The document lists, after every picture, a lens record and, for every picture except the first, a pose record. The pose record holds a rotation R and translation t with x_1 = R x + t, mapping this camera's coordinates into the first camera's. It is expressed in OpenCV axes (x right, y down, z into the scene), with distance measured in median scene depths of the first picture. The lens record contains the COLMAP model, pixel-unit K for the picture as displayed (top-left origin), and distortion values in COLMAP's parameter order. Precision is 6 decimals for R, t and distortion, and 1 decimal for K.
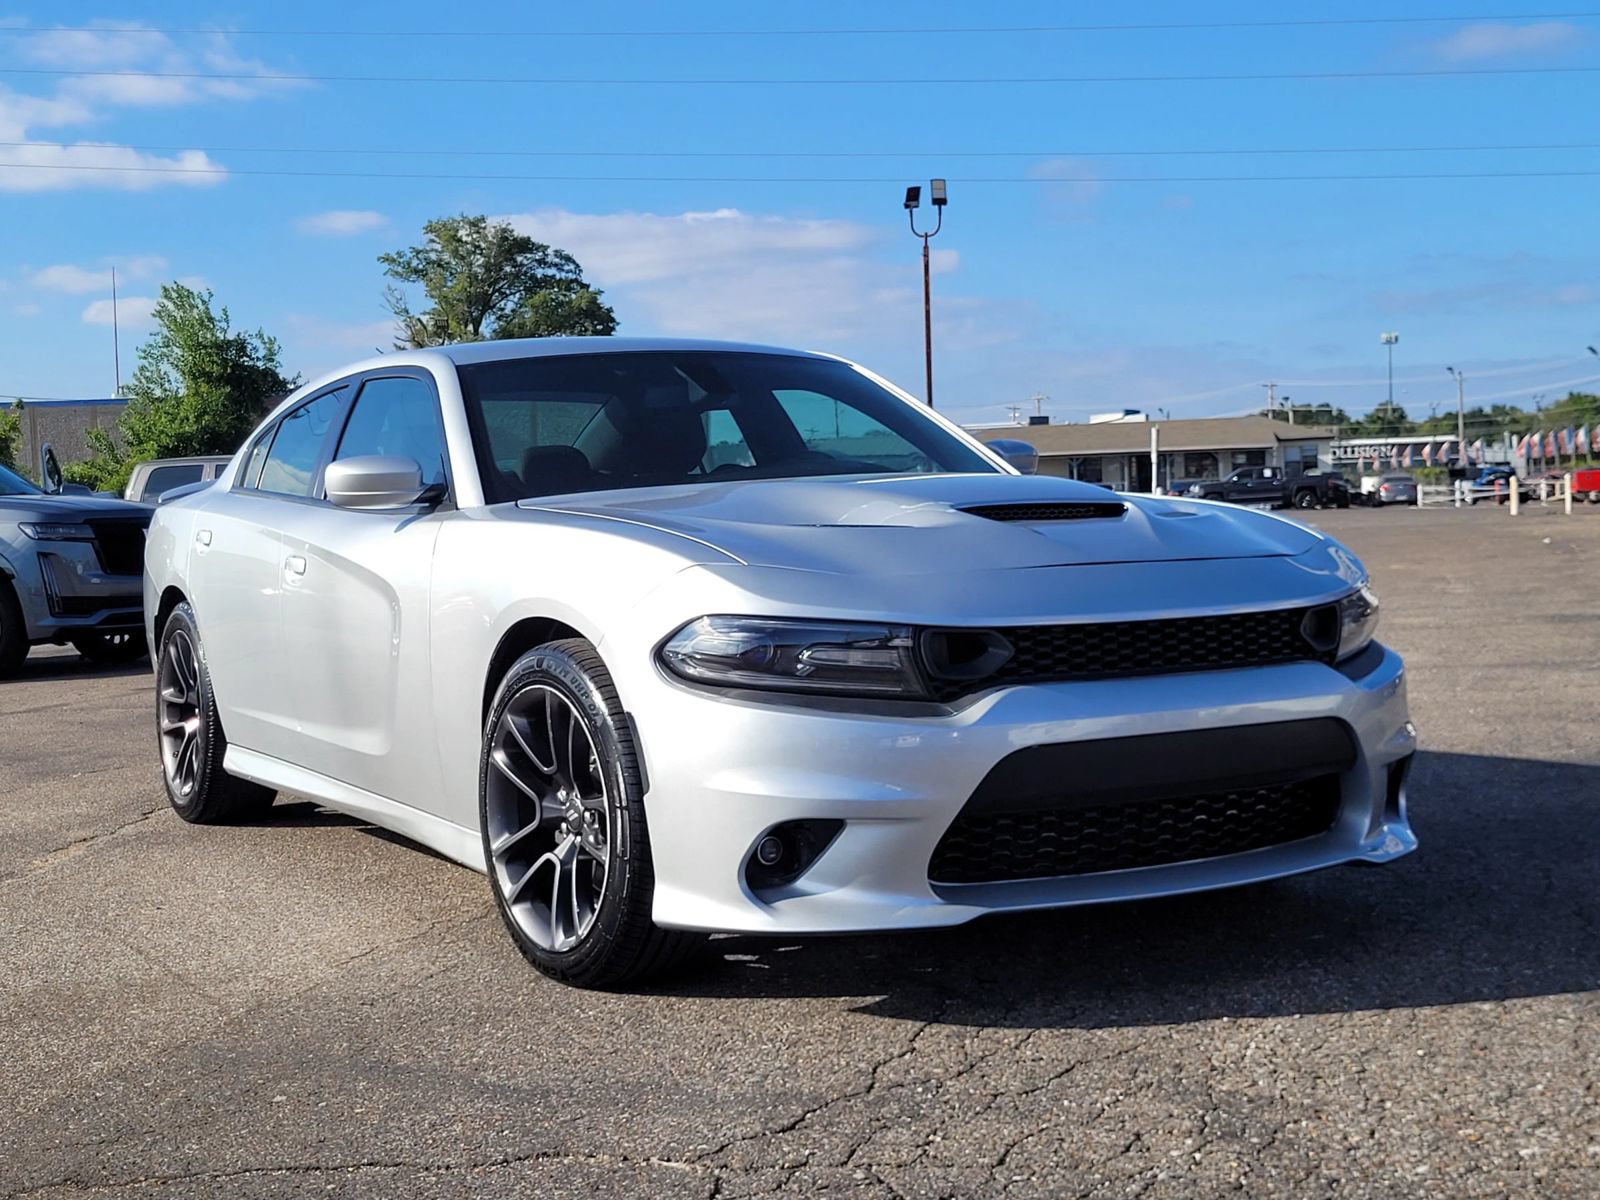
lens RADIAL K [[2155.5, 0, 731.3], [0, 2155.5, 599.0], [0, 0, 1]] dist [0.022235, 0.038707]
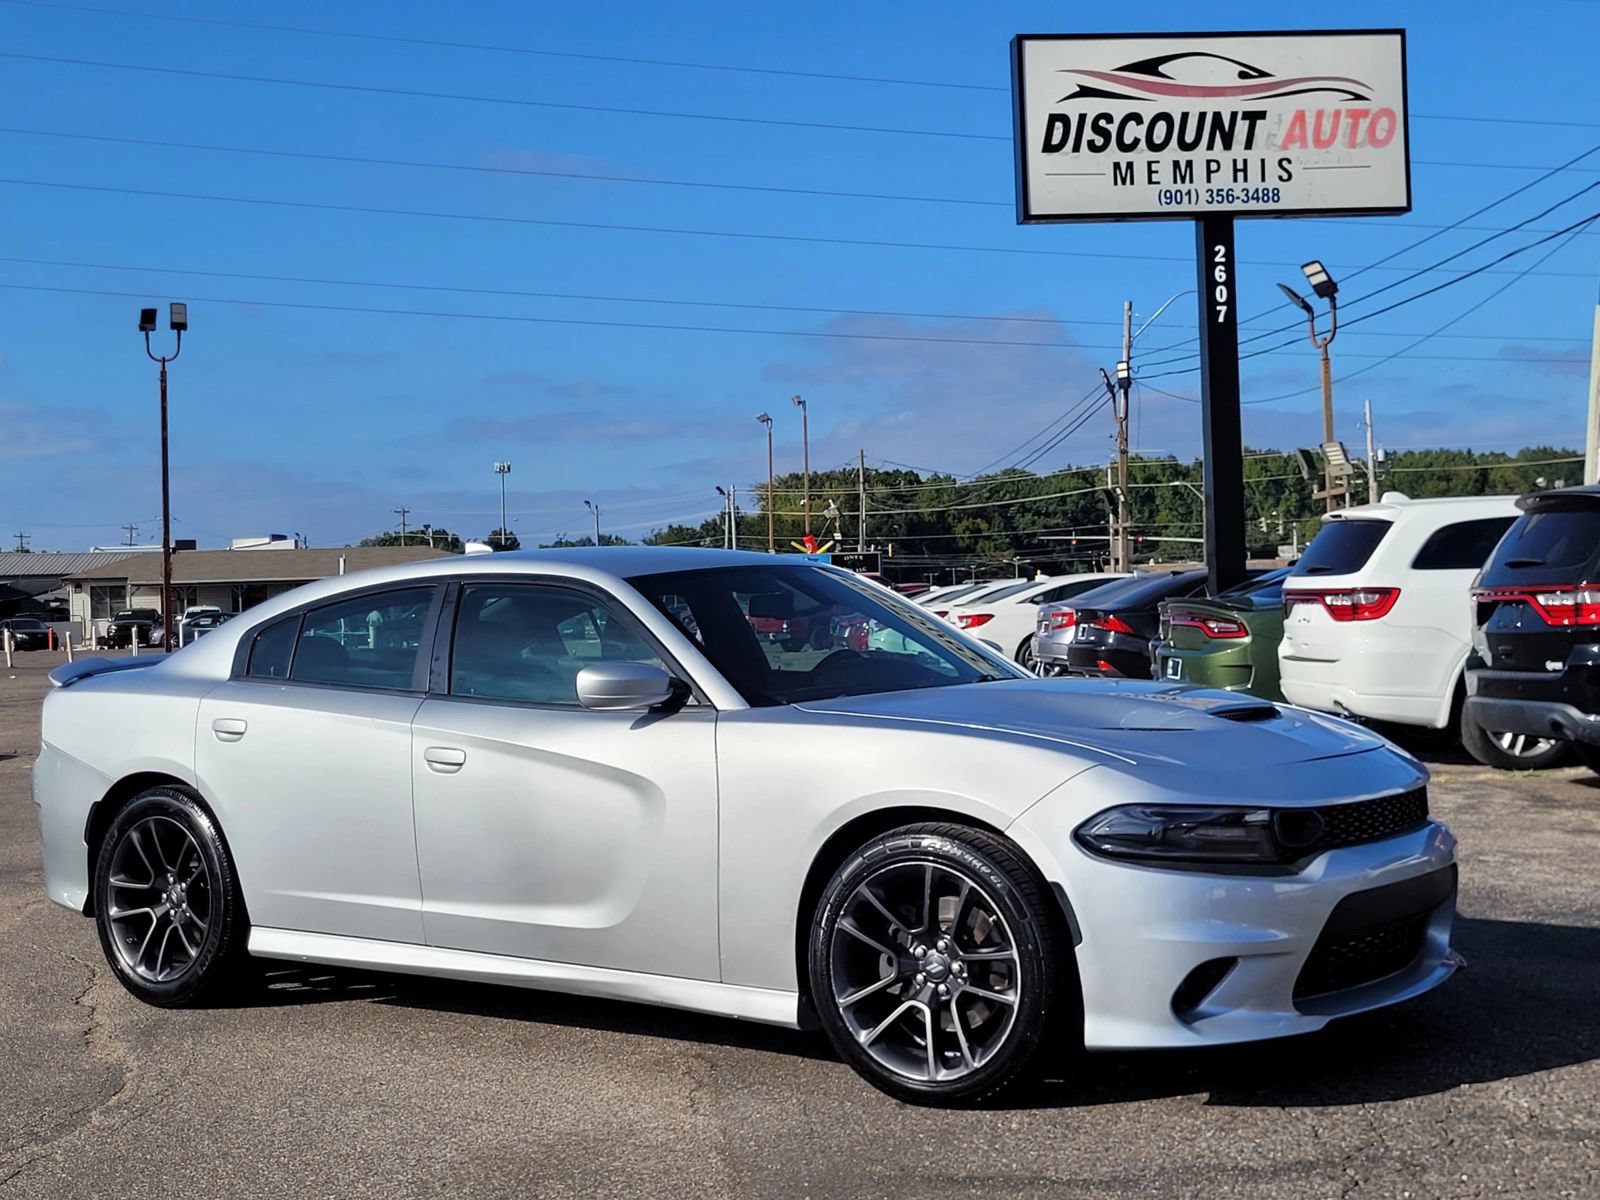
lens RADIAL K [[2228.3, 0, 796.8], [0, 2228.3, 555.8], [0, 0, 1]] dist [0.034353, 0.018846]
pose [[0.905343, 0.017093, 0.424337, -0.681987], [0.015186, 0.997248, -0.072572, -0.042180], [-0.424409, 0.072147, 0.902592, -0.128625]]
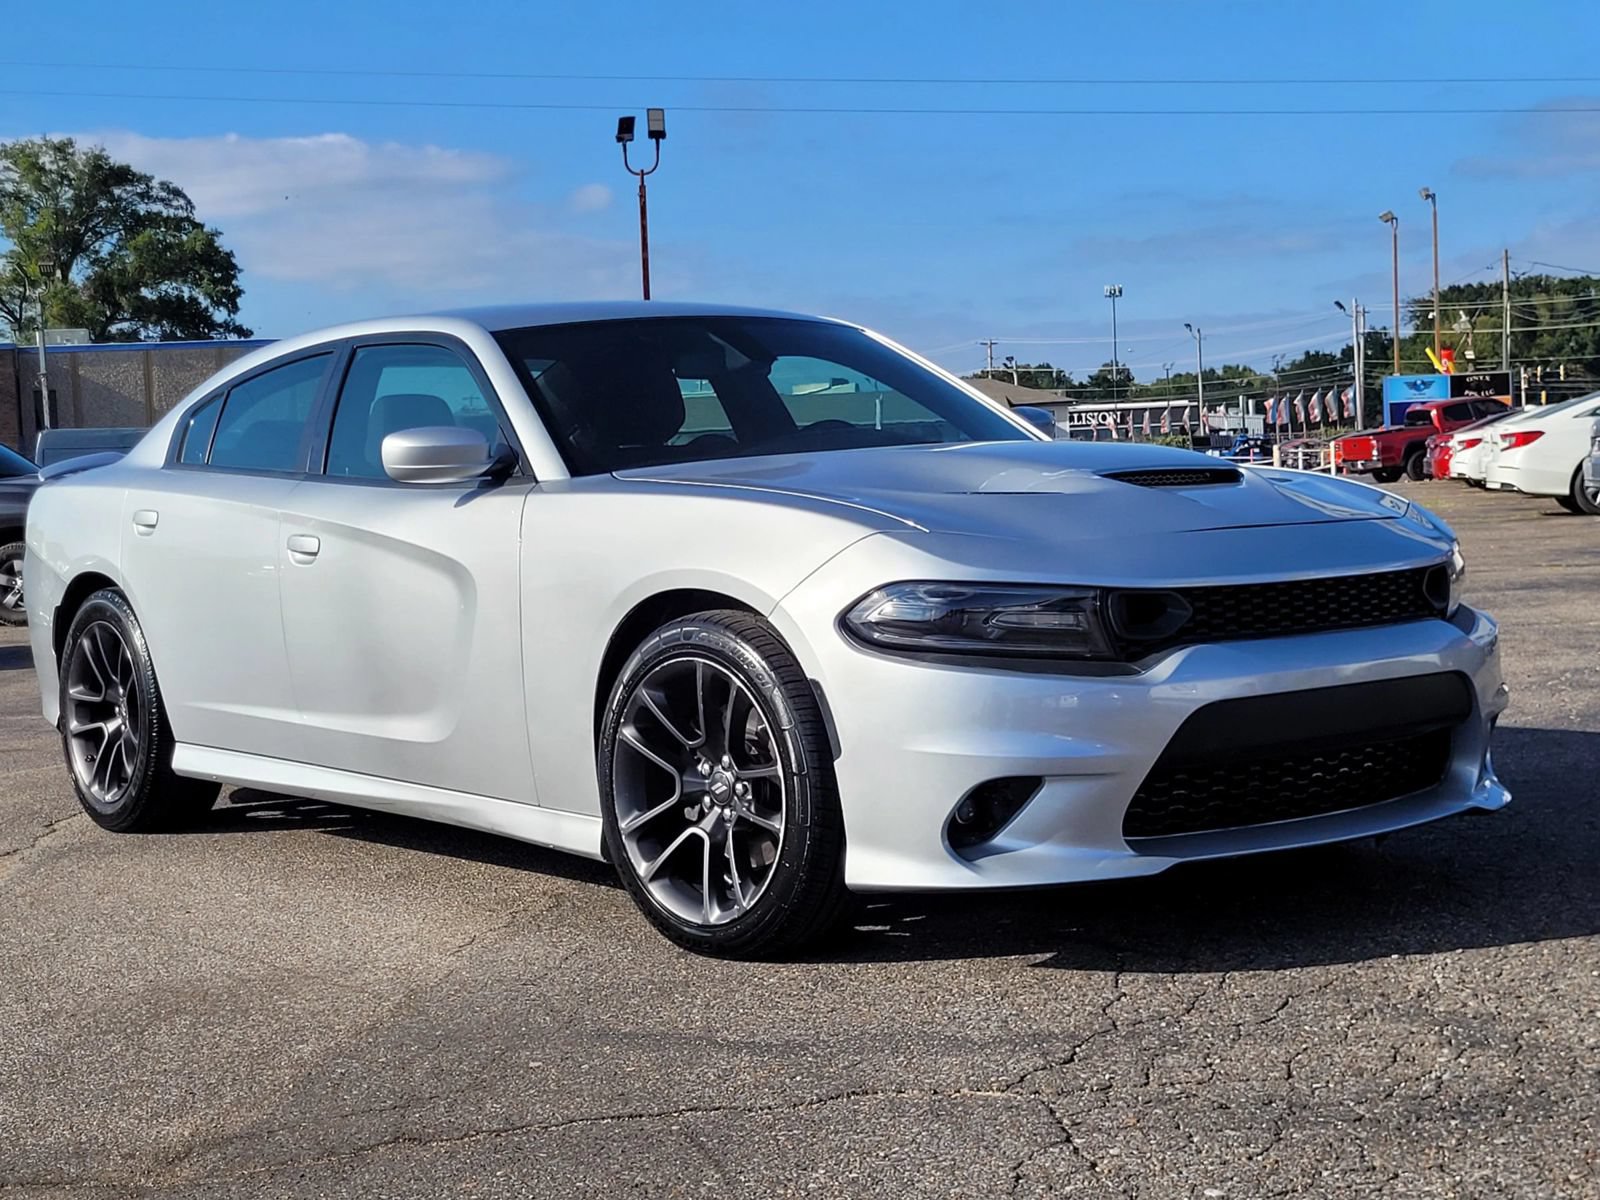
lens RADIAL K [[2512.3, 0, 765.0], [0, 2512.3, 600.7], [0, 0, 1]] dist [0.028146, 0.082013]
pose [[0.987104, -0.016644, 0.159211, -0.233830], [0.016108, 0.999859, 0.004656, 0.008812], [-0.159267, -0.002032, 0.987234, -0.144505]]
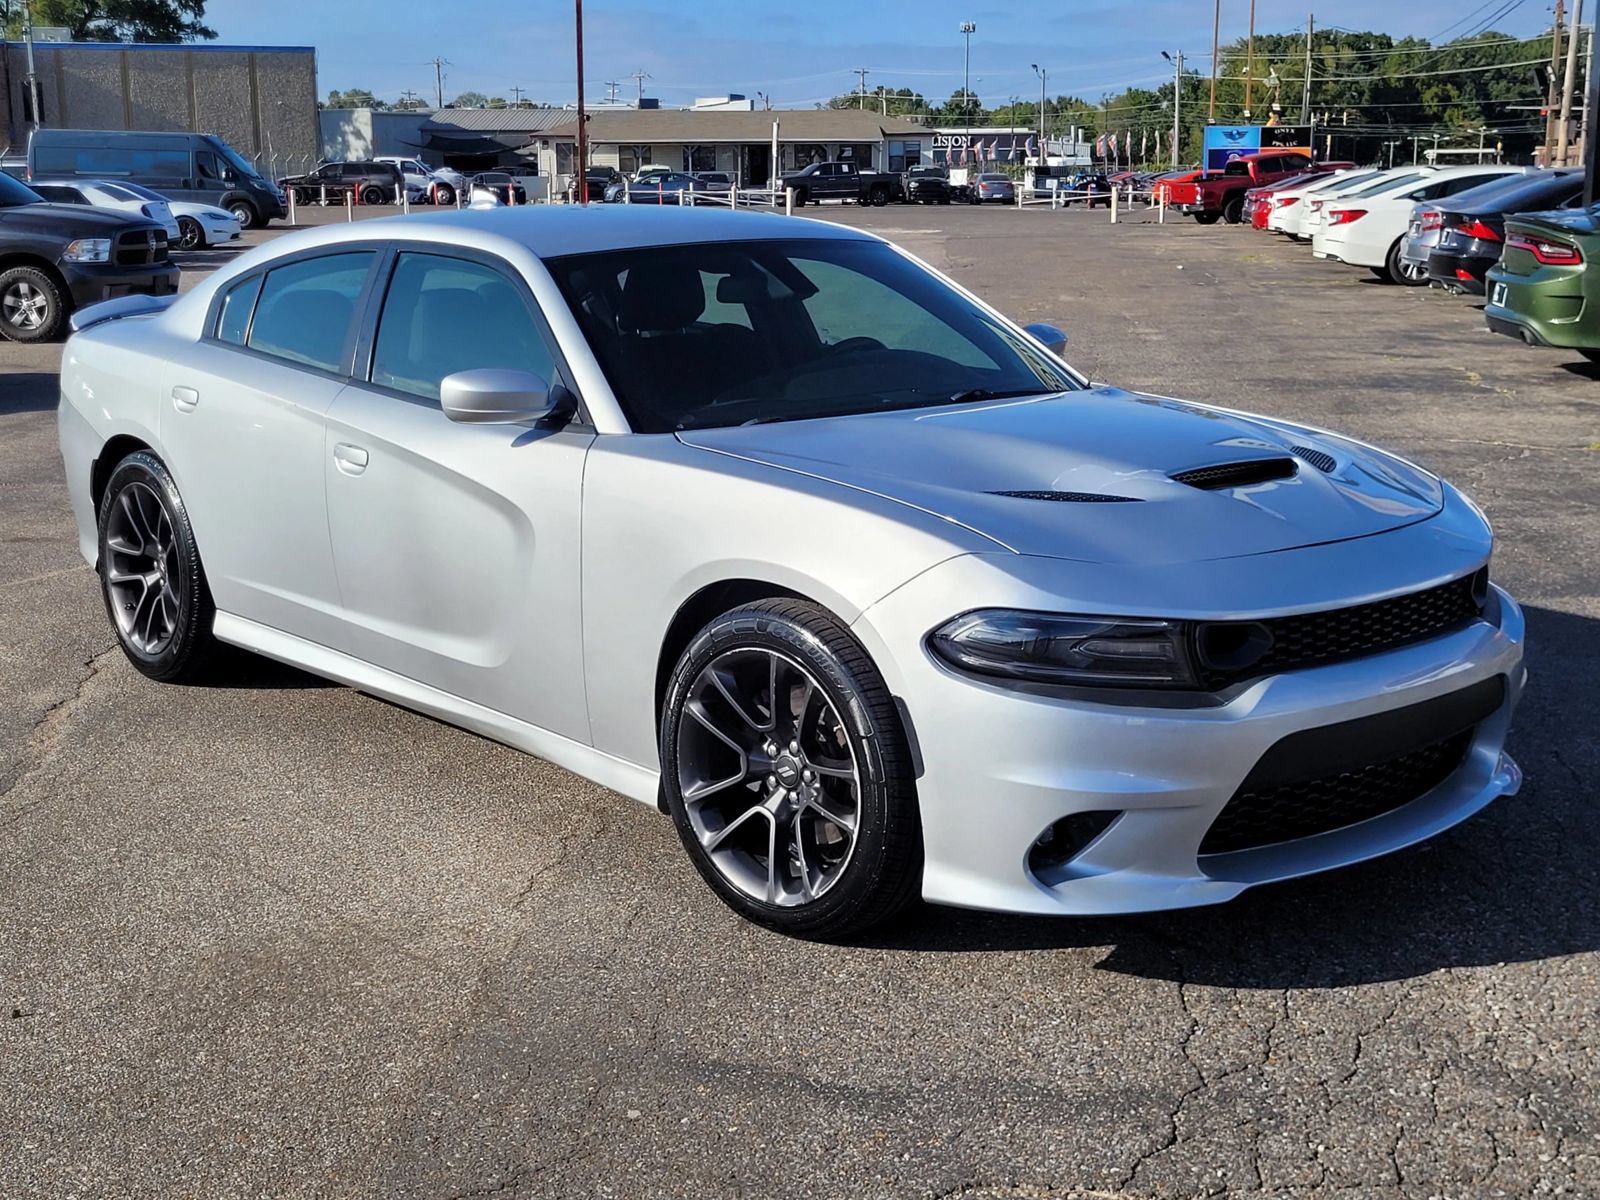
lens RADIAL K [[2101.7, 0, 781.7], [0, 2101.7, 597.5], [0, 0, 1]] dist [0.039650, 0.013106]
pose [[0.976063, -0.014061, 0.217033, -0.287498], [-0.019733, 0.988067, 0.152757, -0.131113], [-0.216591, -0.153383, 0.964138, 0.056575]]
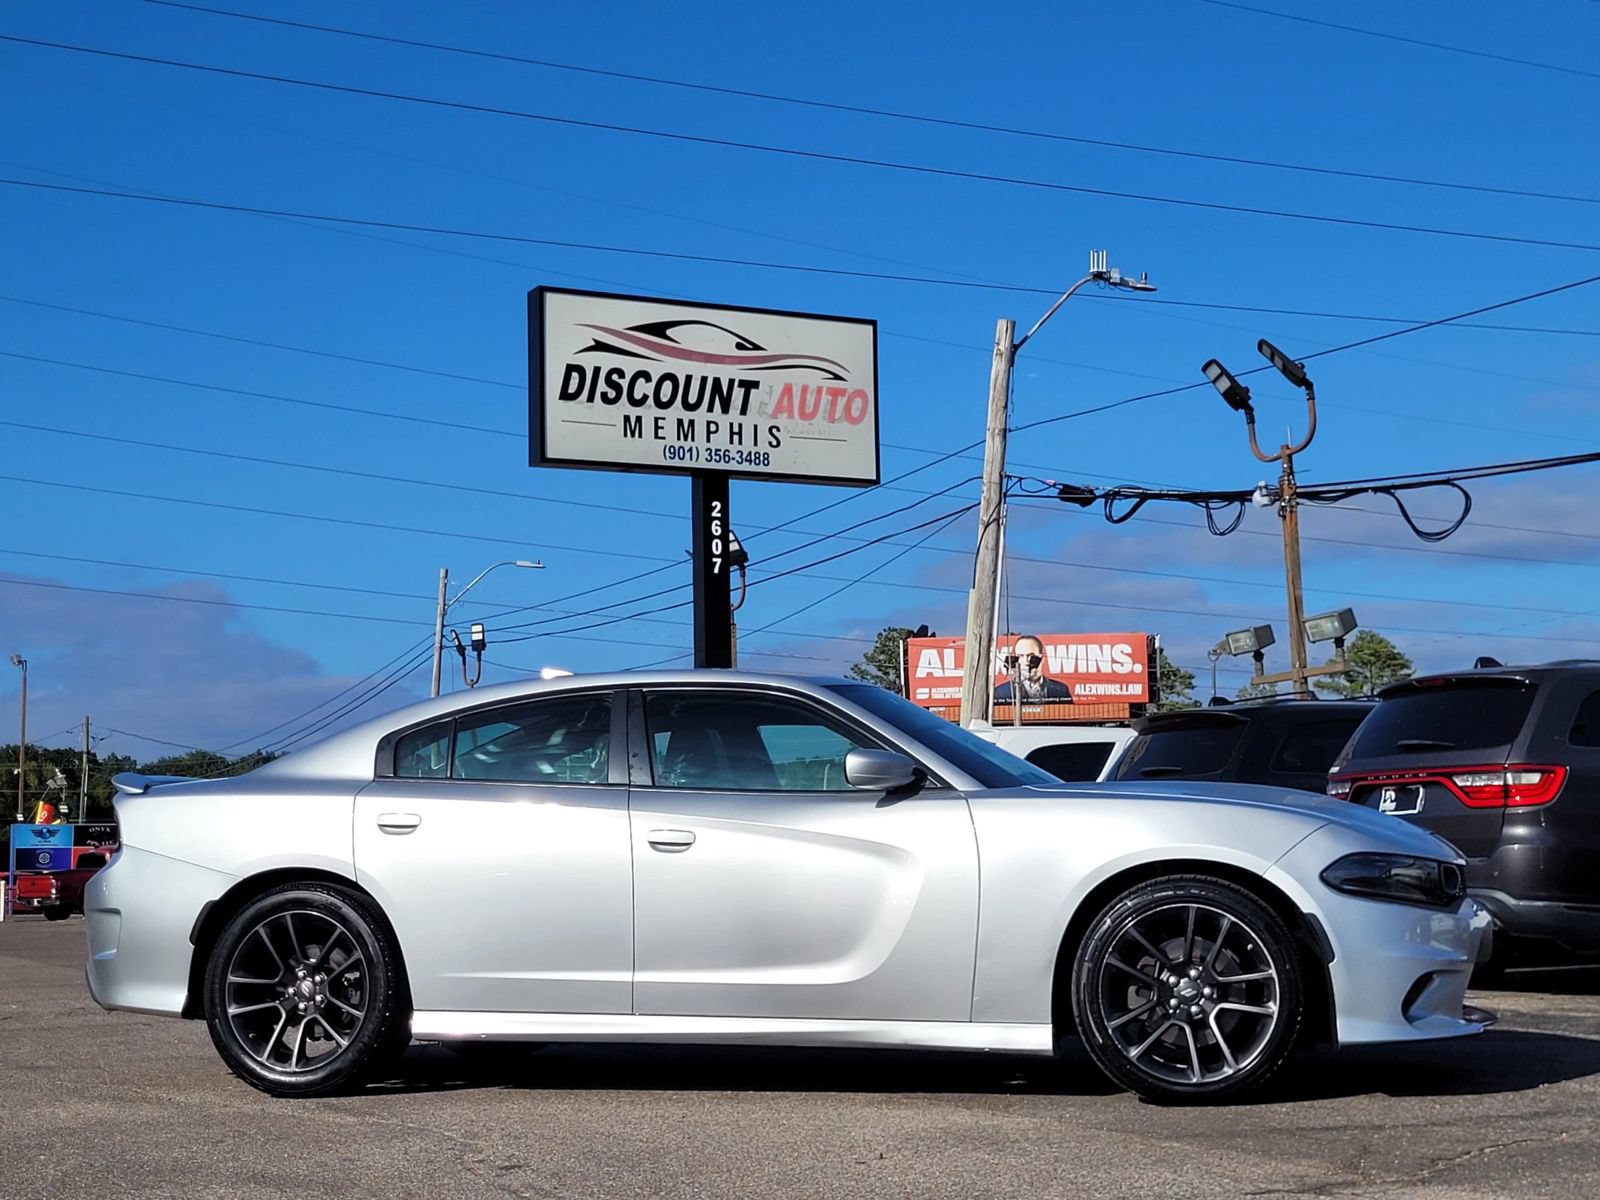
lens RADIAL K [[2332.0, 0, 801.8], [0, 2332.0, 600.6], [0, 0, 1]] dist [0.034141, 0.038373]
pose [[0.692370, 0.112980, 0.712642, -1.444575], [0.019346, 0.984403, -0.174861, 0.110049], [-0.721283, 0.134855, 0.679386, 0.047151]]
